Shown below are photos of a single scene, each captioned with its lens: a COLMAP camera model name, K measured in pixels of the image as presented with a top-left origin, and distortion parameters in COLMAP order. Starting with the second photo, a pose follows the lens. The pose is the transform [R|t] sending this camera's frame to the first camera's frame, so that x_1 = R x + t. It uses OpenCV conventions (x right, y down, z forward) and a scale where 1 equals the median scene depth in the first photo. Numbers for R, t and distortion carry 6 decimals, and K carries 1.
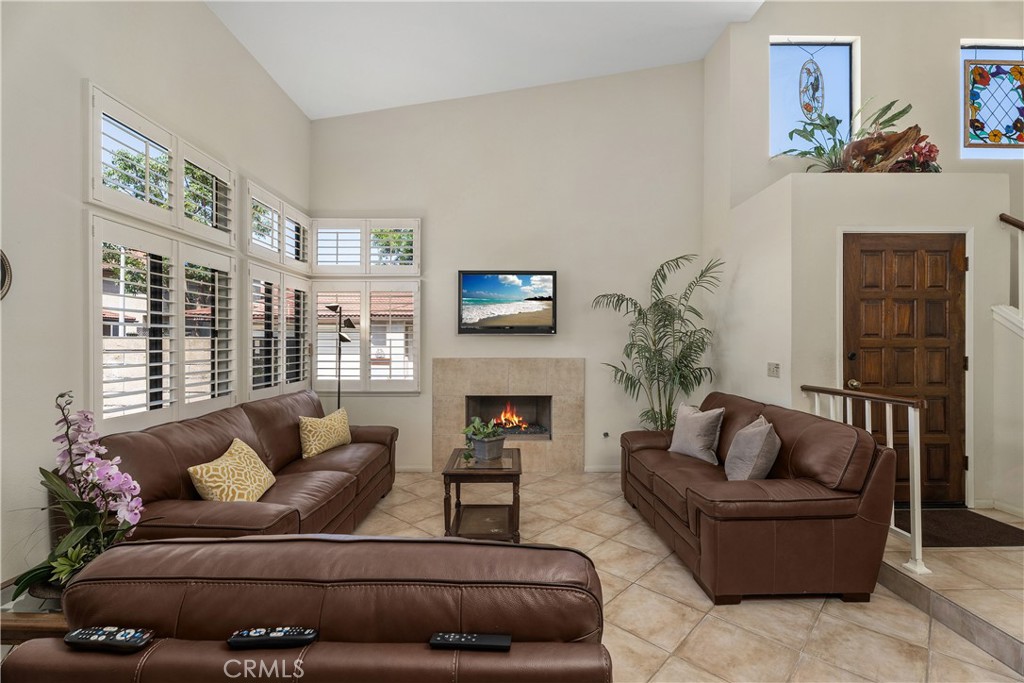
lens RADIAL K [[456.2, 0, 500.8], [0, 456.2, 343.8], [0, 0, 1]] dist [0.000576, -0.000771]
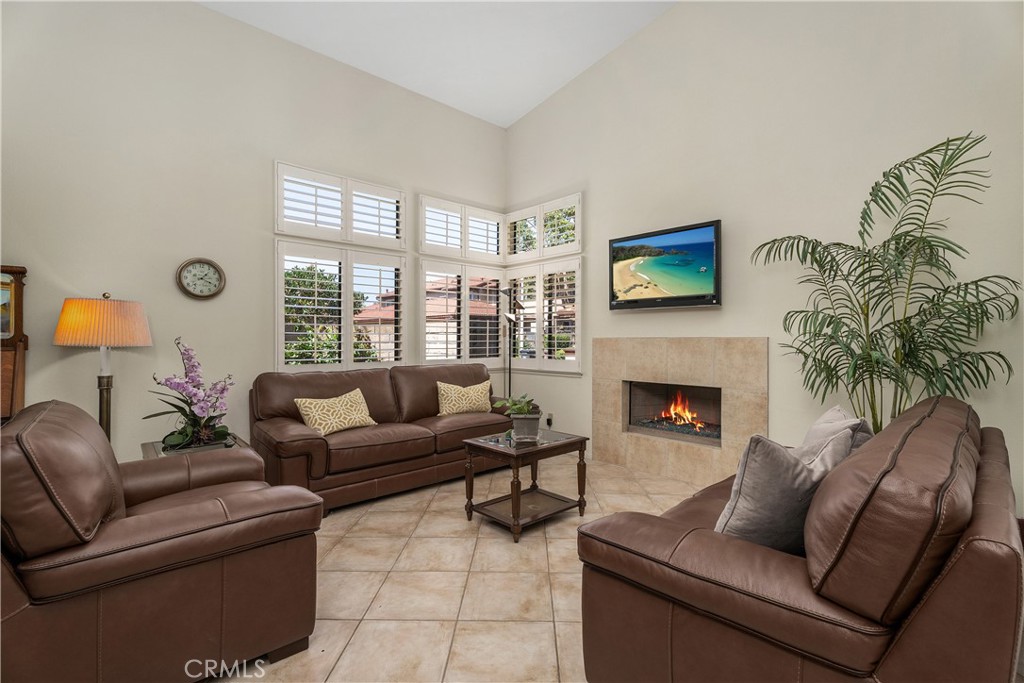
lens RADIAL K [[456.2, 0, 512.6], [0, 456.2, 339.5], [0, 0, 1]] dist [0.000576, -0.000771]
pose [[0.678906, -0.000942, -0.734225, 0.428793], [-0.002803, 0.999989, -0.003876, 0.038446], [0.734220, 0.004689, 0.678896, 0.242989]]
